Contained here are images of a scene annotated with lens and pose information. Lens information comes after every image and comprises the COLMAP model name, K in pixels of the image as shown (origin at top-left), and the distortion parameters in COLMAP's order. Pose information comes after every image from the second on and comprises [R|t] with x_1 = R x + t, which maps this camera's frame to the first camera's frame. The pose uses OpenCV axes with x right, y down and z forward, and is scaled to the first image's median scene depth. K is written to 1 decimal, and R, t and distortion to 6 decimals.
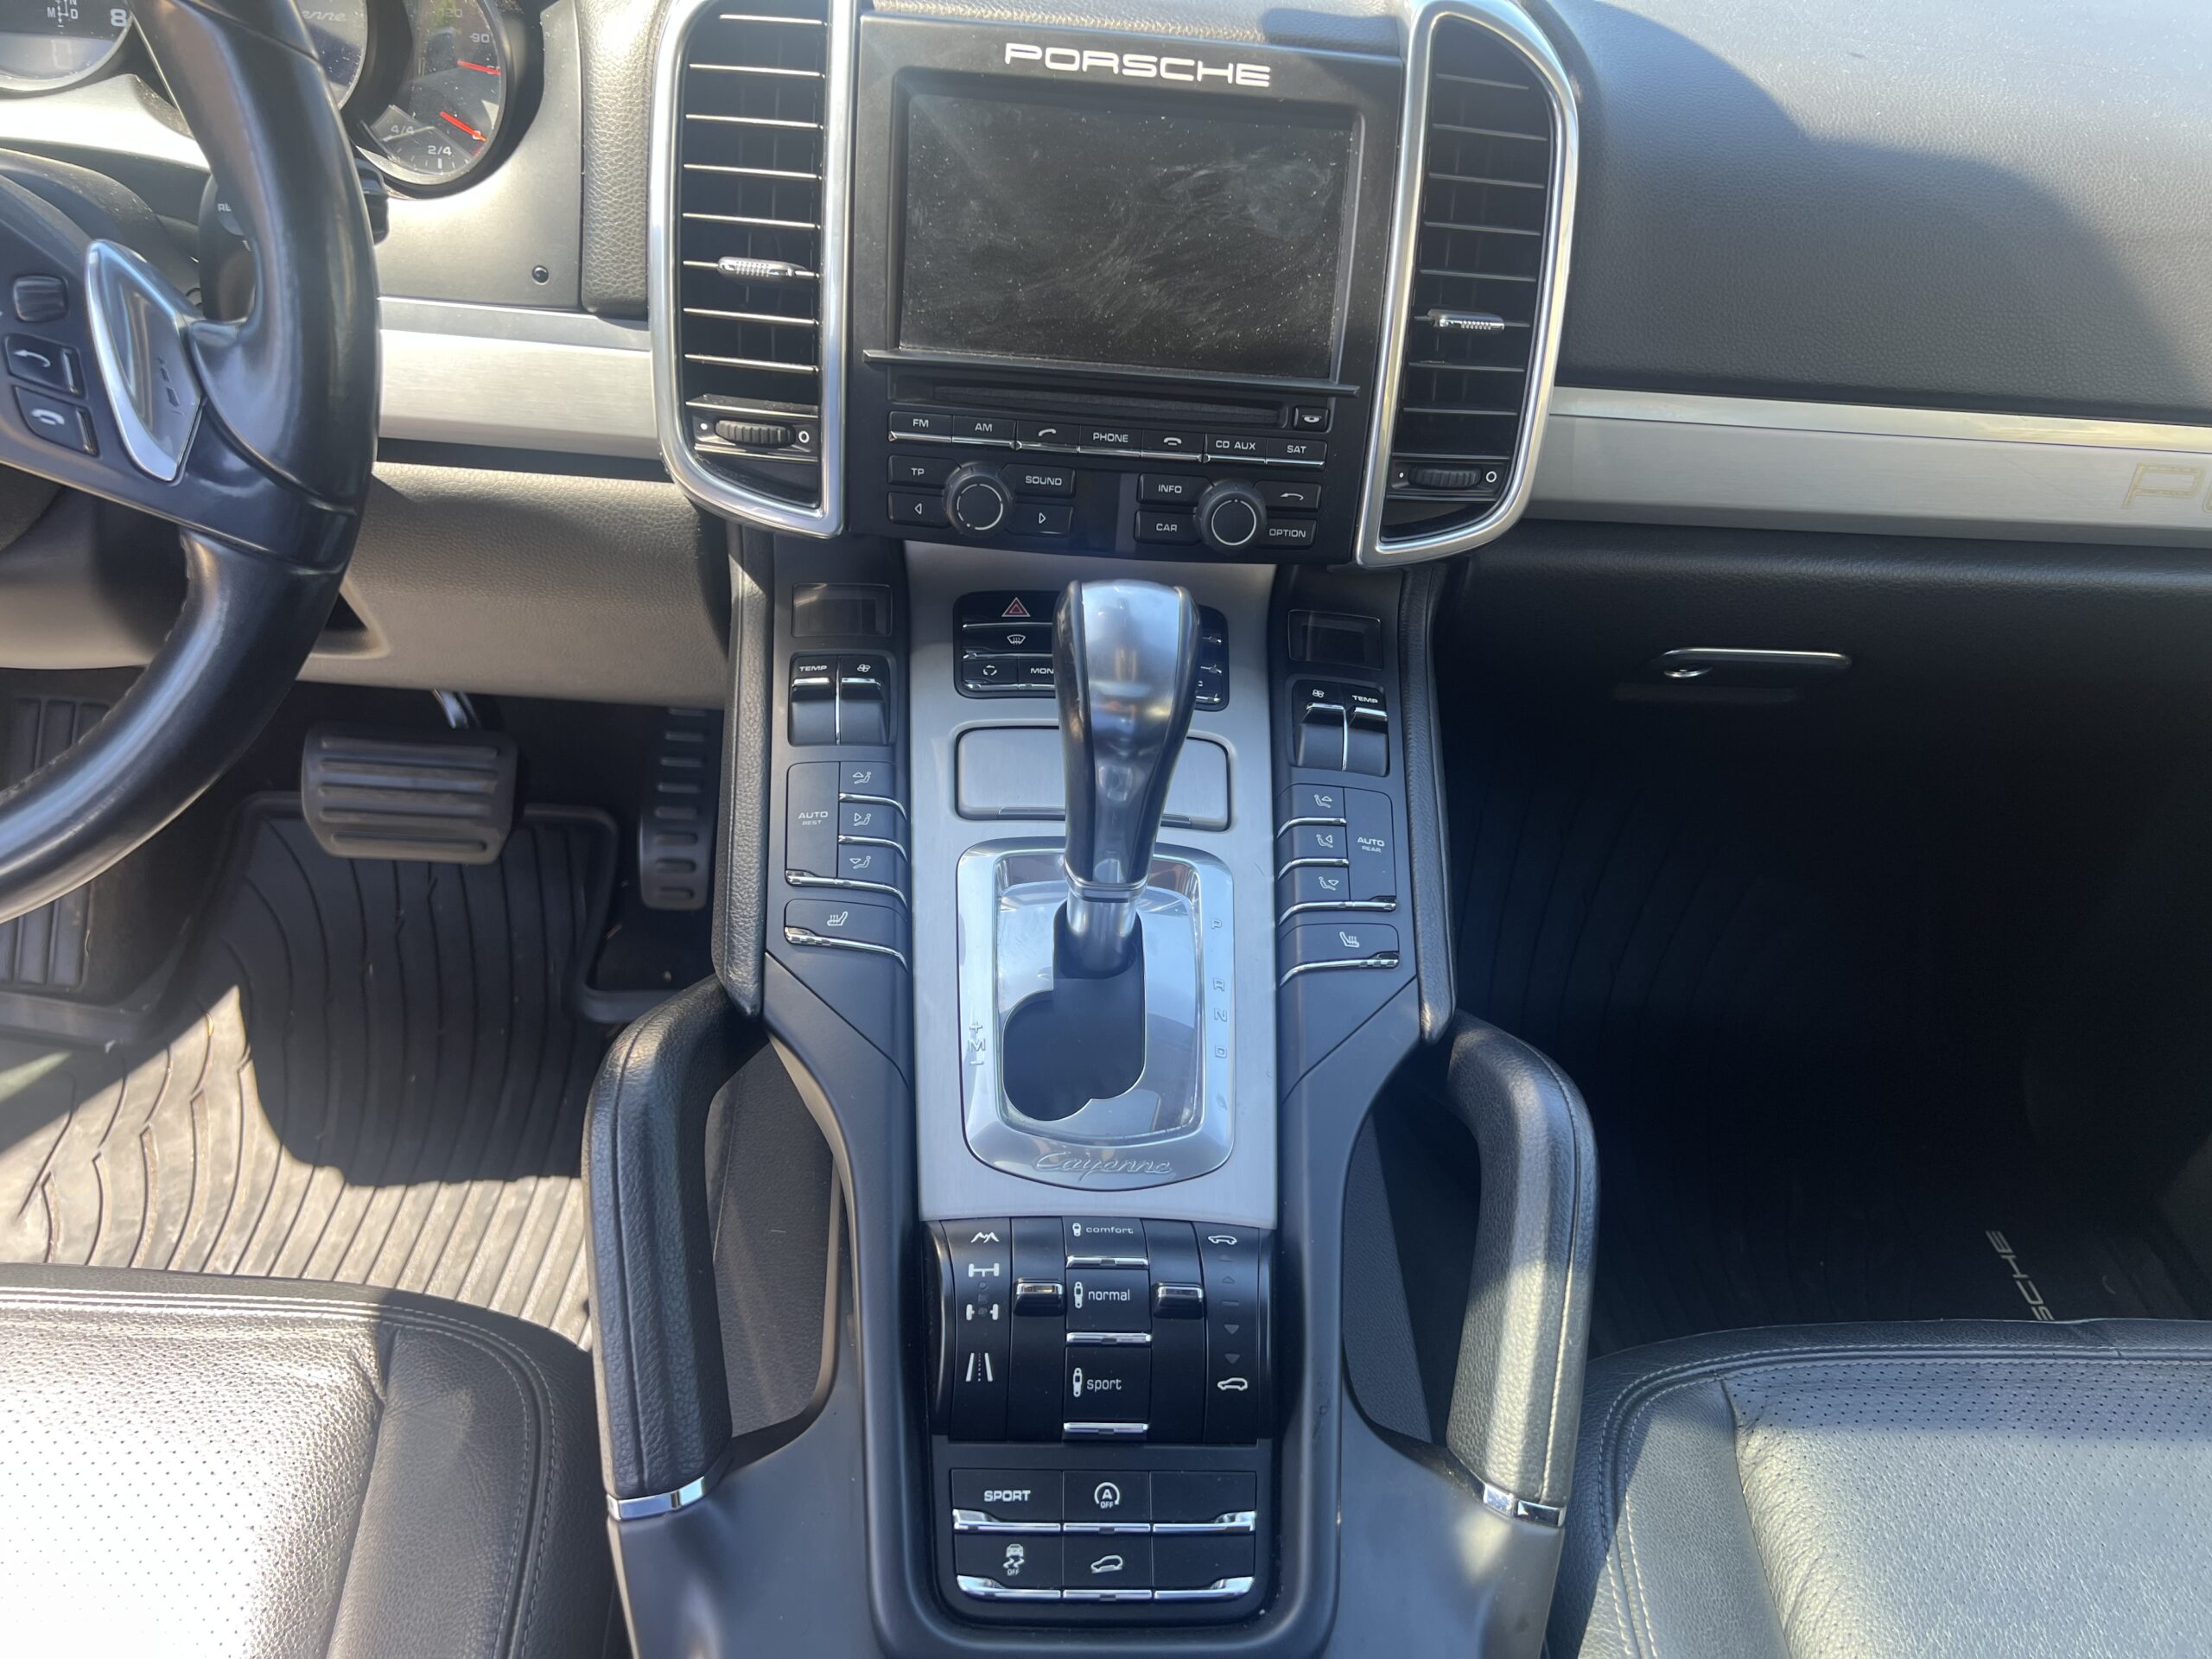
lens RADIAL K [[1661.5, 0, 1114.2], [0, 1661.5, 825.8], [0, 0, 1]] dist [0.040861, -0.047418]
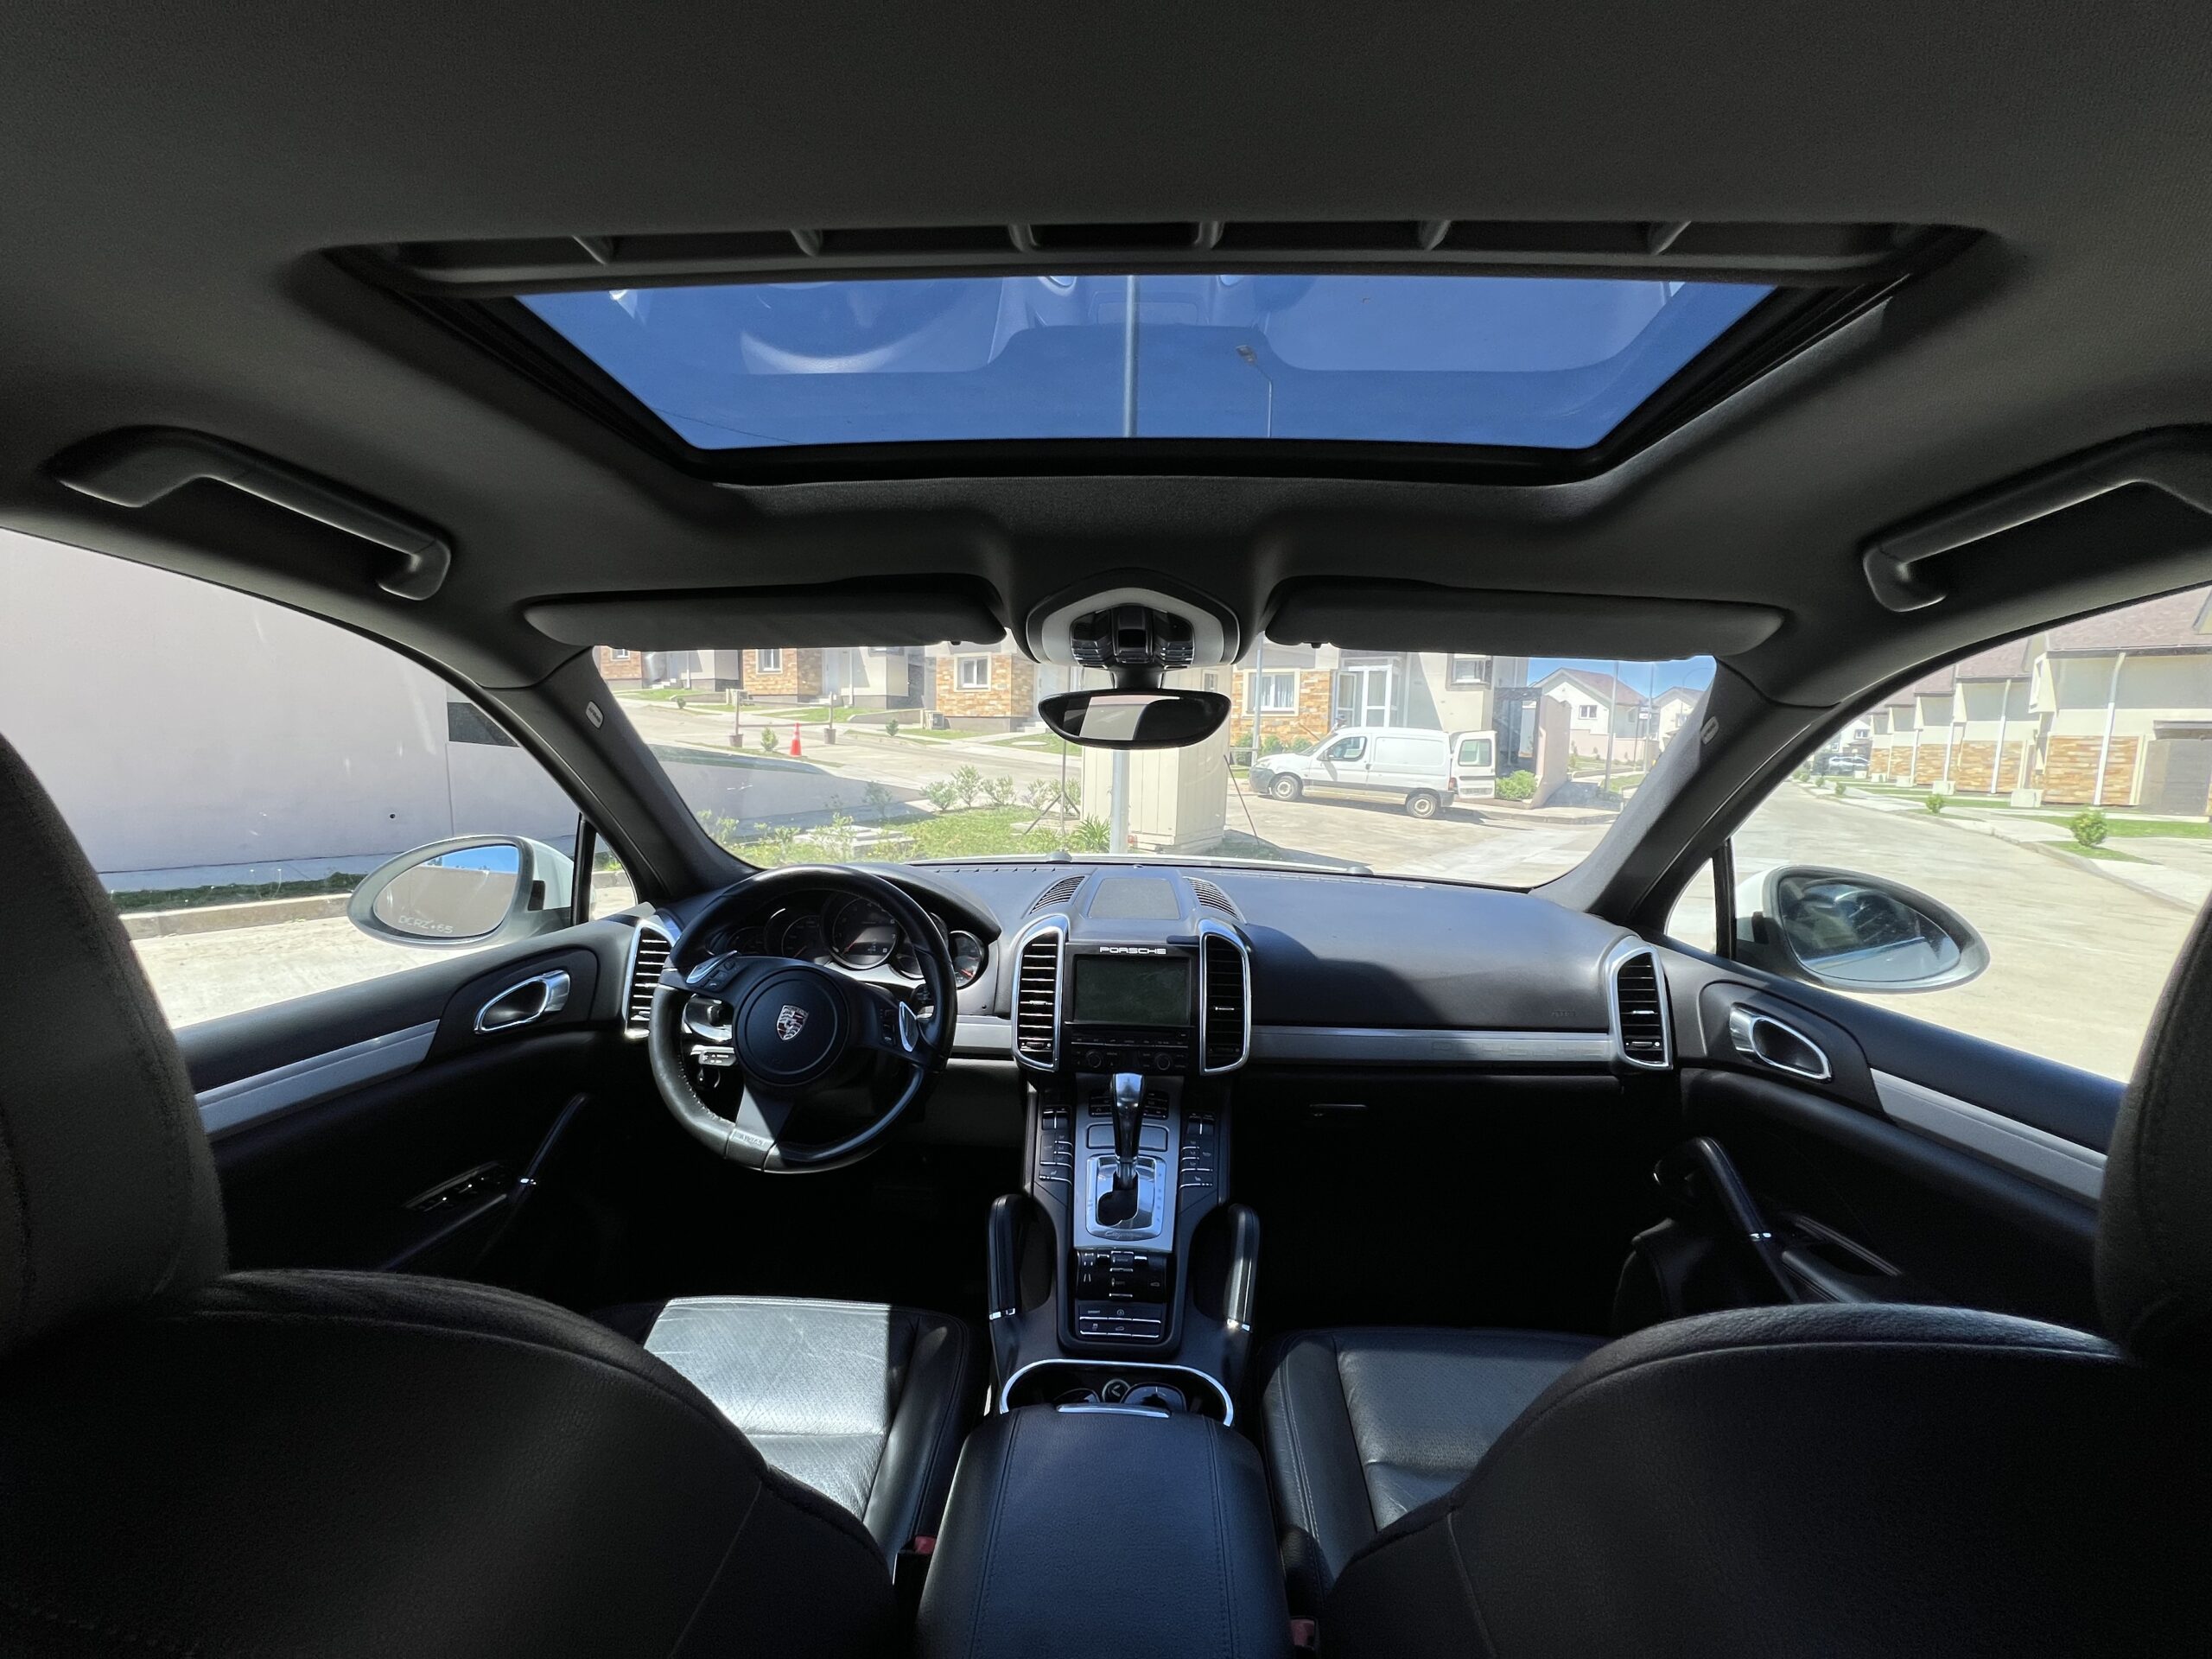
lens RADIAL K [[878.8, 0, 1114.2], [0, 878.8, 822.1], [0, 0, 1]] dist [0.001553, -0.000067]
pose [[0.993174, -0.066343, -0.095936, 0.191915], [0.007966, 0.859149, -0.511664, 0.362575], [0.116369, 0.507407, 0.853813, -0.969219]]
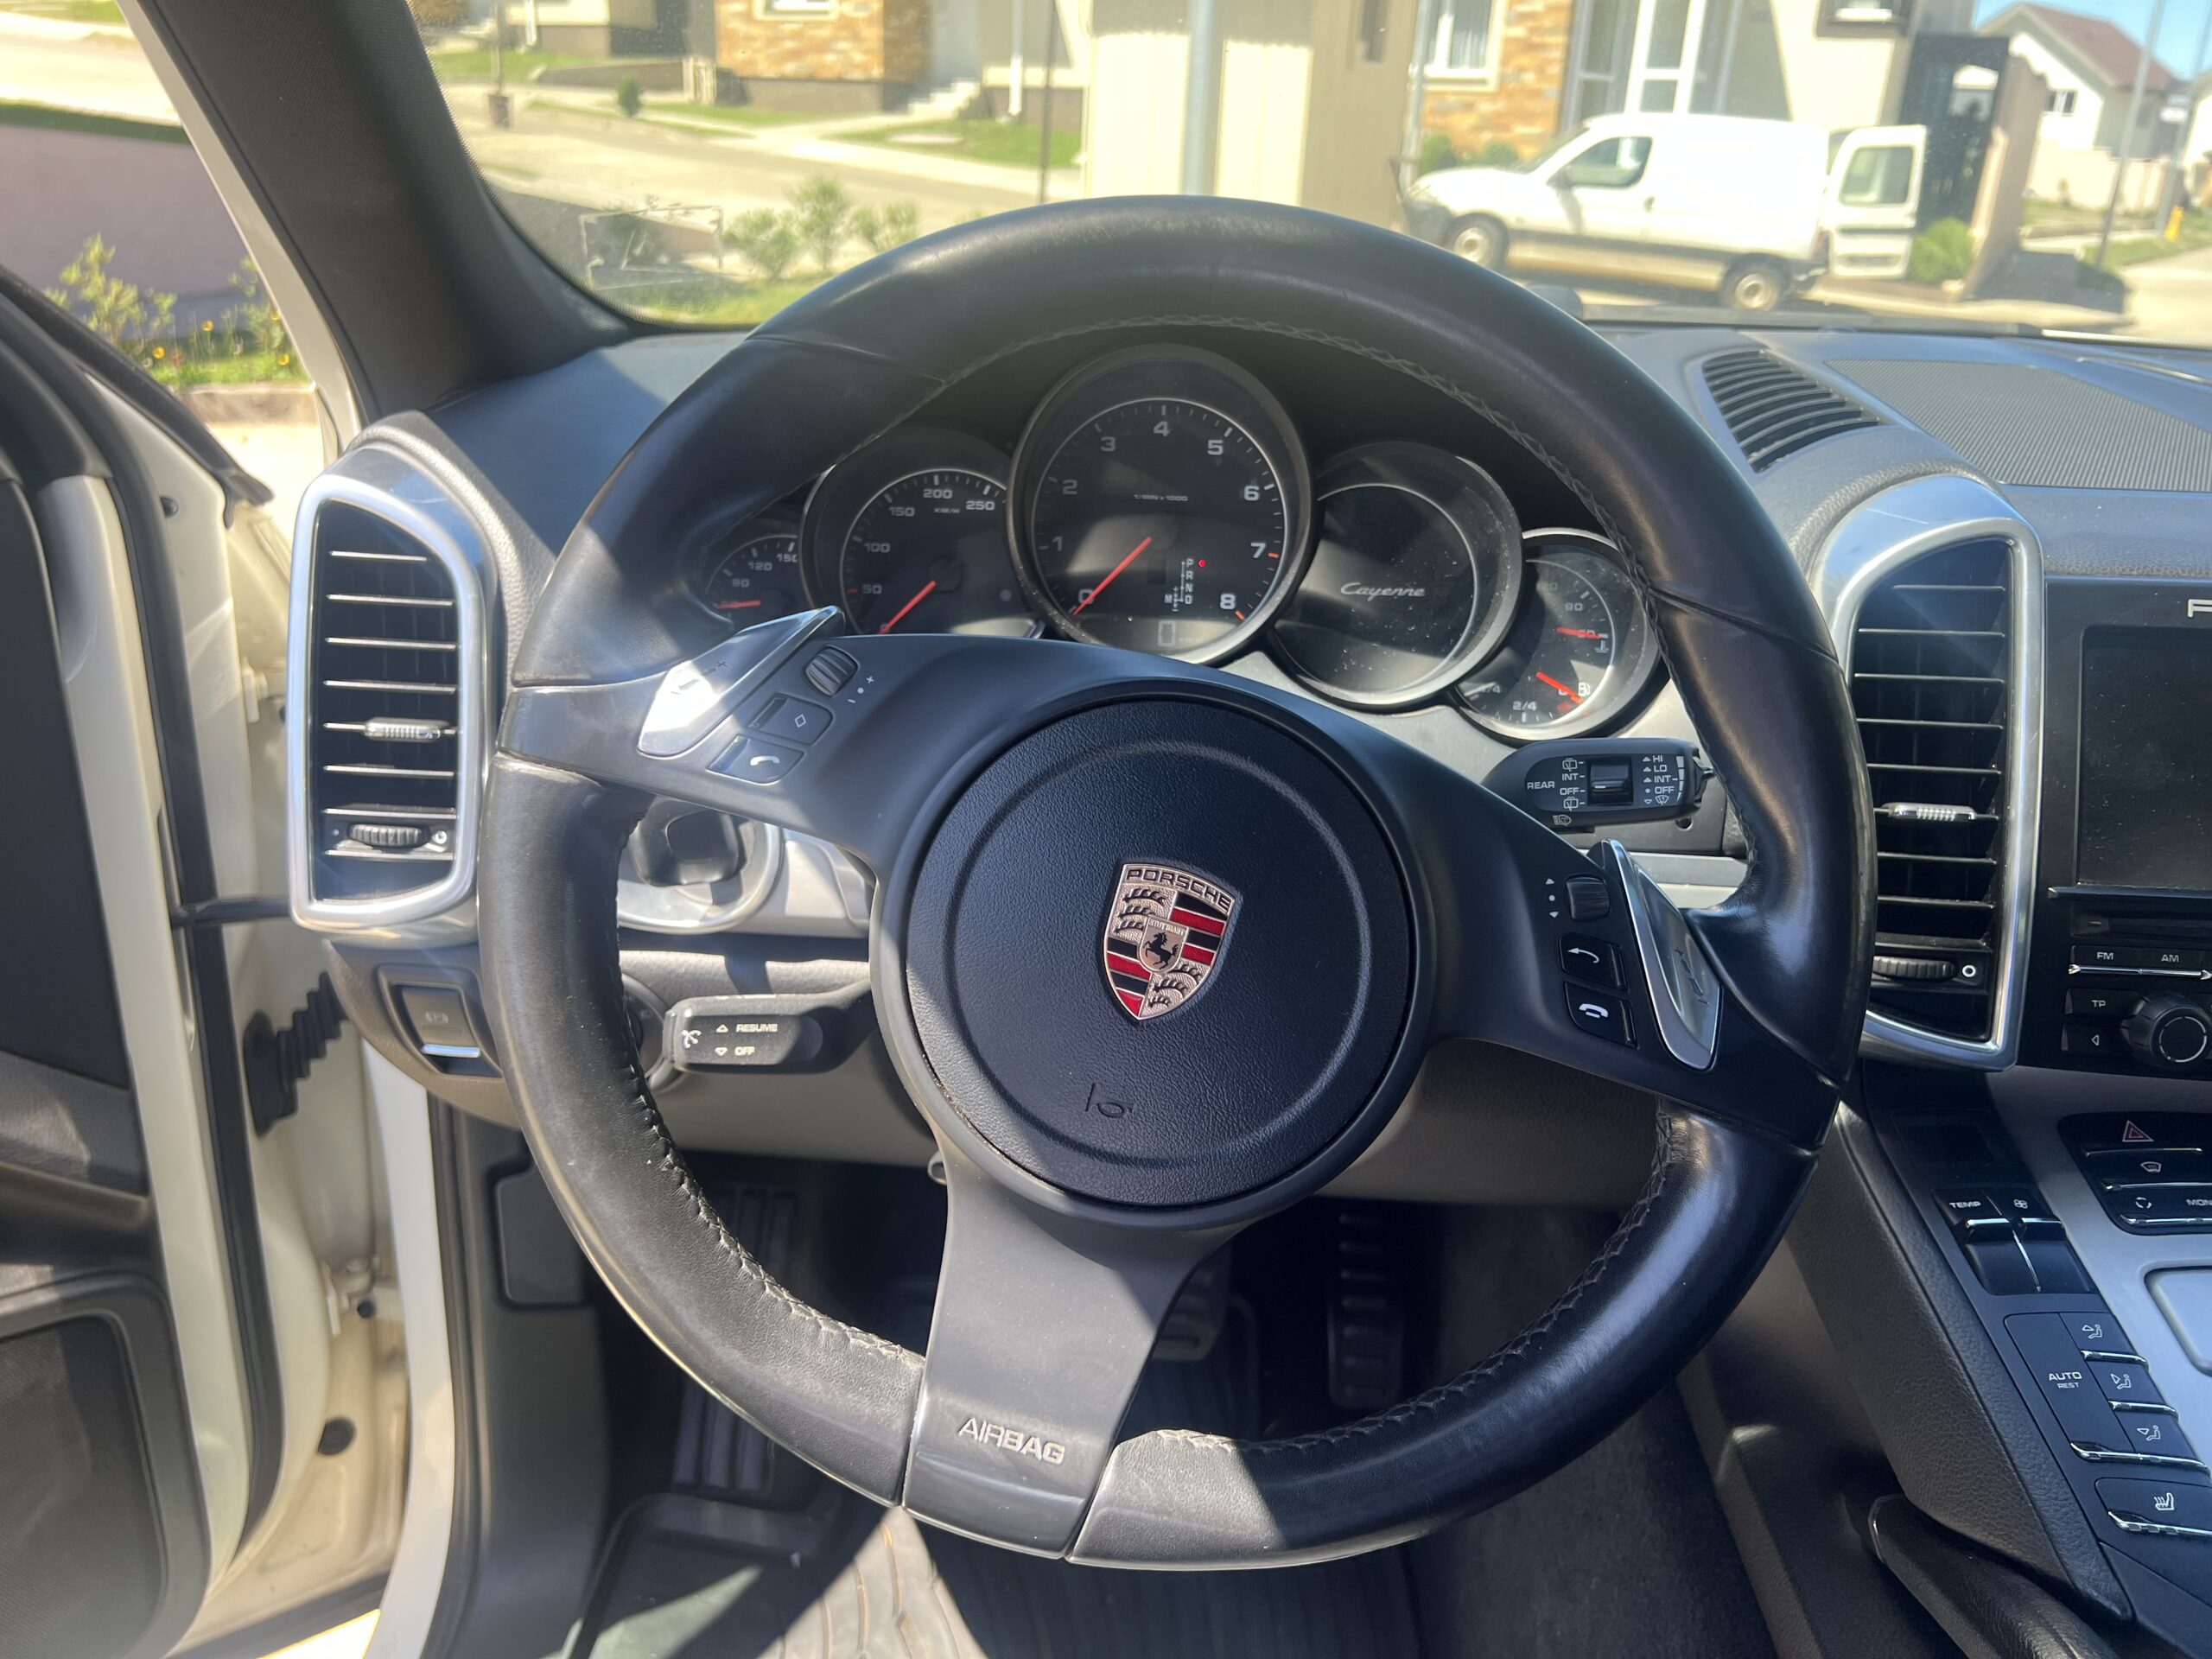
lens RADIAL K [[1661.5, 0, 1114.2], [0, 1661.5, 825.8], [0, 0, 1]] dist [0.040861, -0.047418]
pose [[0.996413, -0.026484, -0.080377, -0.620504], [0.006139, 0.969887, -0.243477, -0.078945], [0.084405, 0.242110, 0.966571, -0.026659]]
